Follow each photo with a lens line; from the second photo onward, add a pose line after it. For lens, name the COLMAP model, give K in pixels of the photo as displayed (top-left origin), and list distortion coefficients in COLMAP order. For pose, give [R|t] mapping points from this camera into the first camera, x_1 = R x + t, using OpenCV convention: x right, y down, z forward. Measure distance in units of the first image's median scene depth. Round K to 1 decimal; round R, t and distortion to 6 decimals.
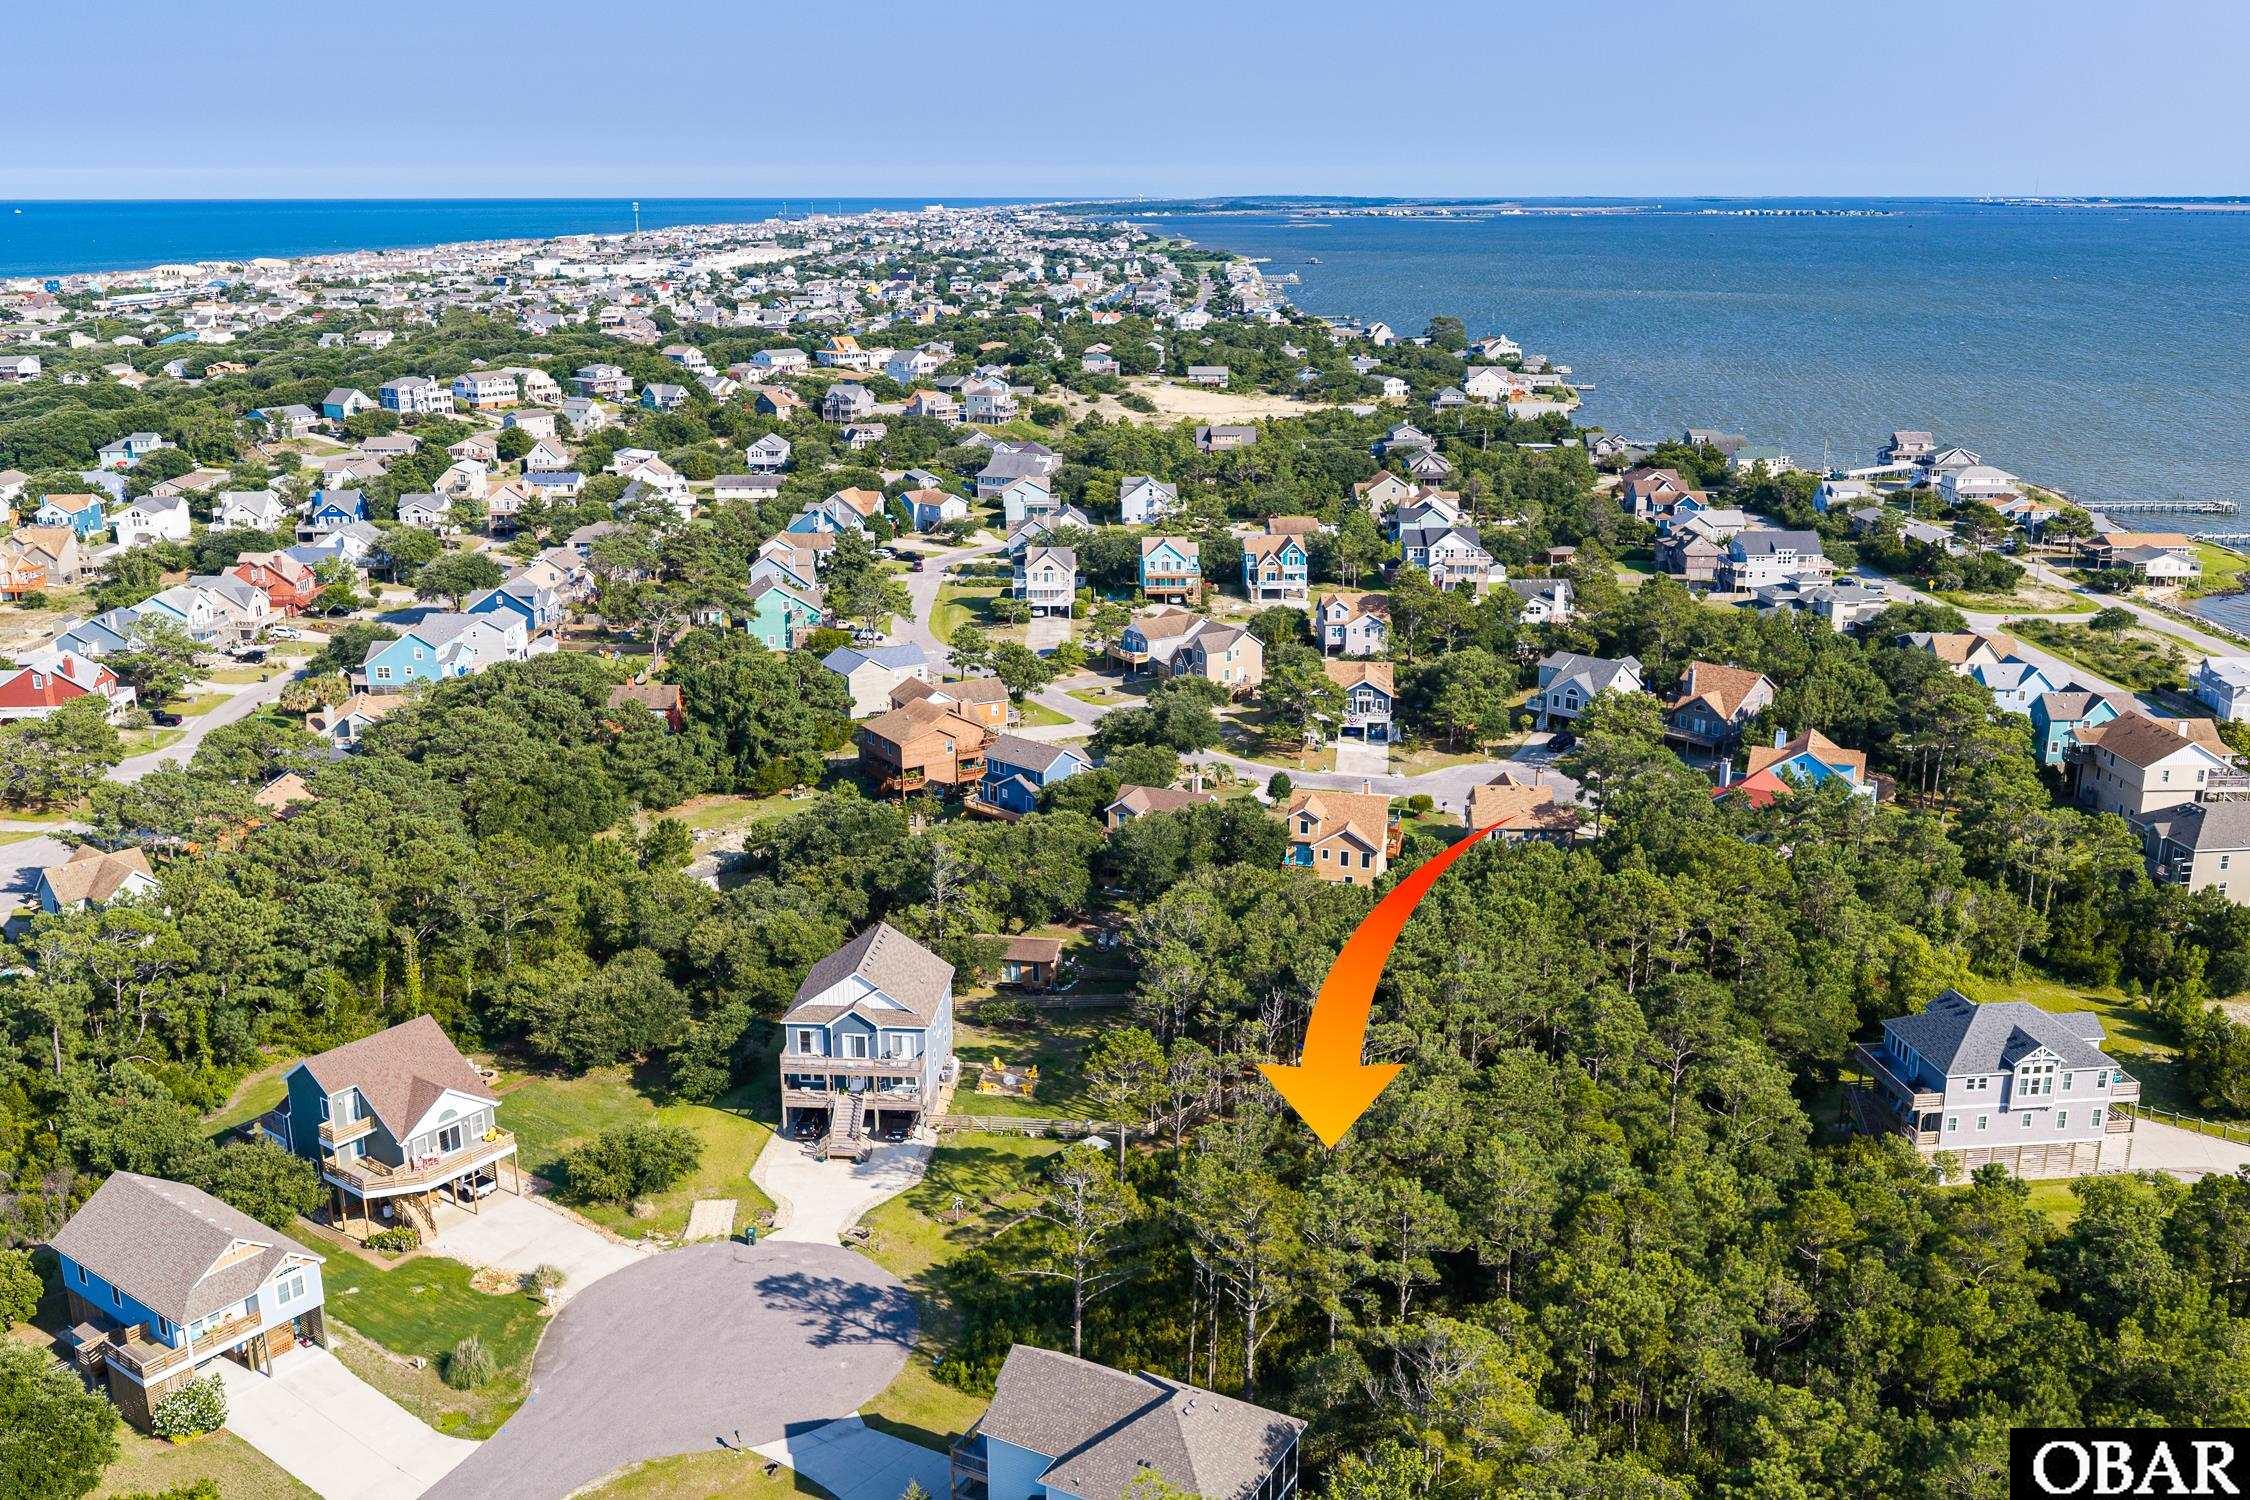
lens RADIAL K [[1779.1, 0, 1125.0], [0, 1779.1, 750.0], [0, 0, 1]] dist [0.010659, 0.000648]
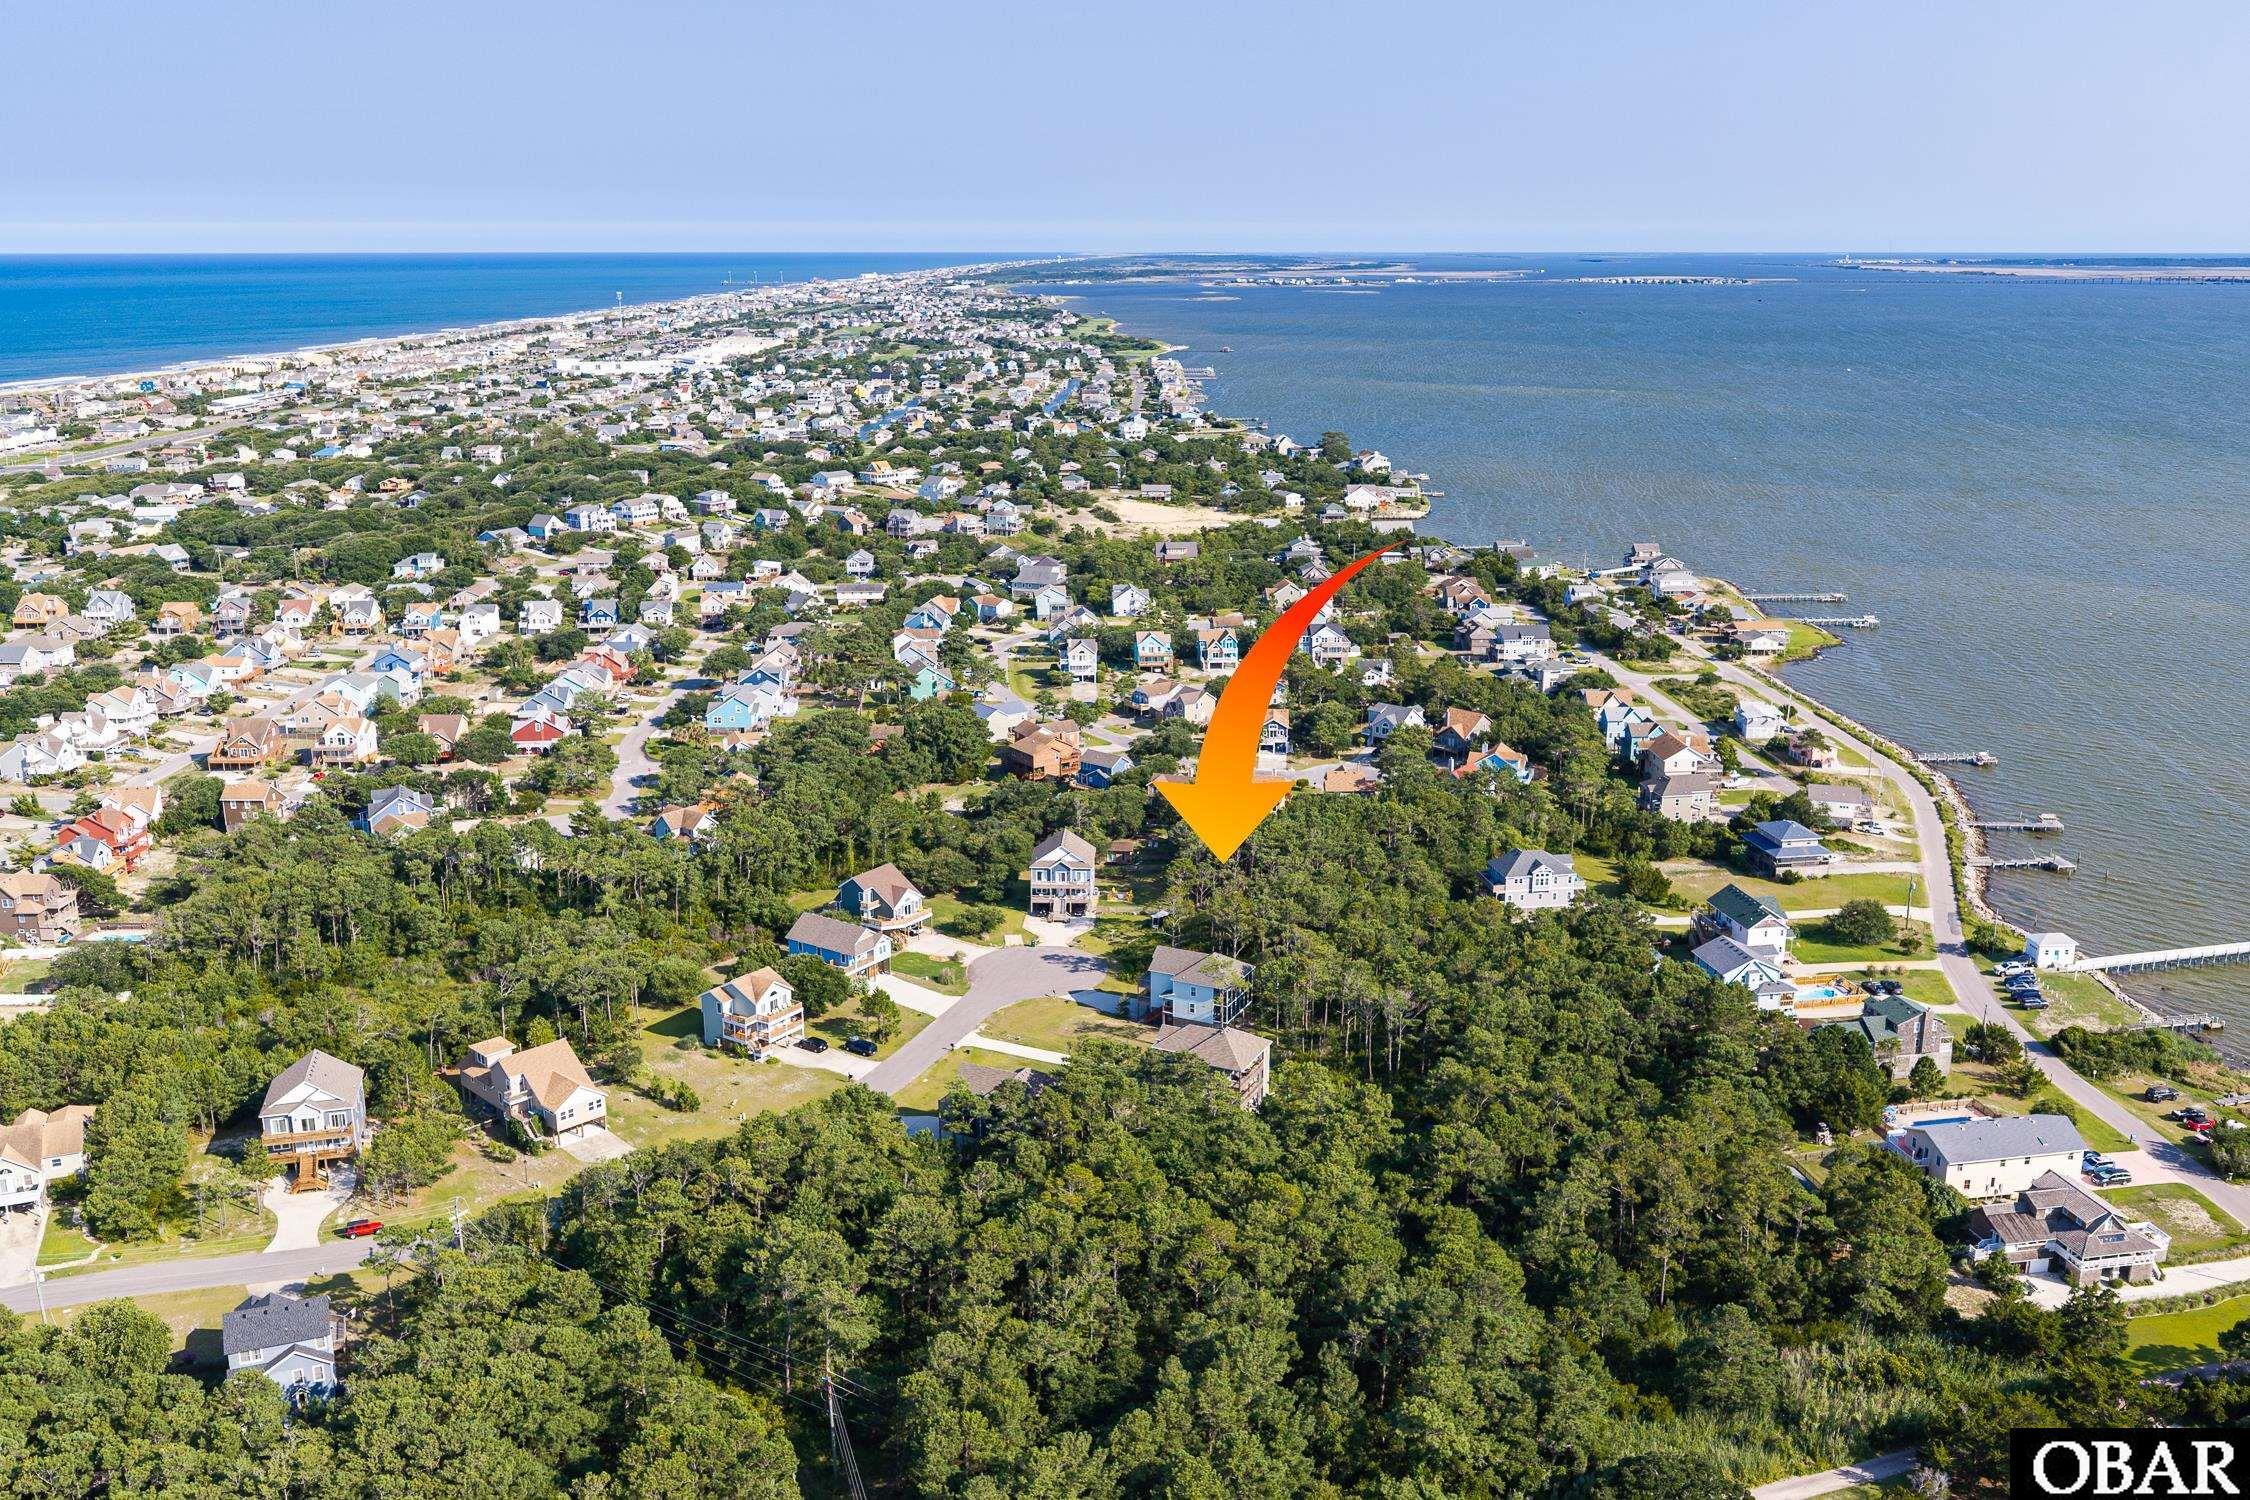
lens RADIAL K [[1936.6, 0, 1125.0], [0, 1936.6, 750.0], [0, 0, 1]] dist [0.002435, -0.001052]
pose [[0.998420, -0.010198, 0.055259, -0.091872], [0.011333, 0.999731, -0.020259, 0.022310], [-0.055037, 0.020853, 0.998267, -0.703755]]
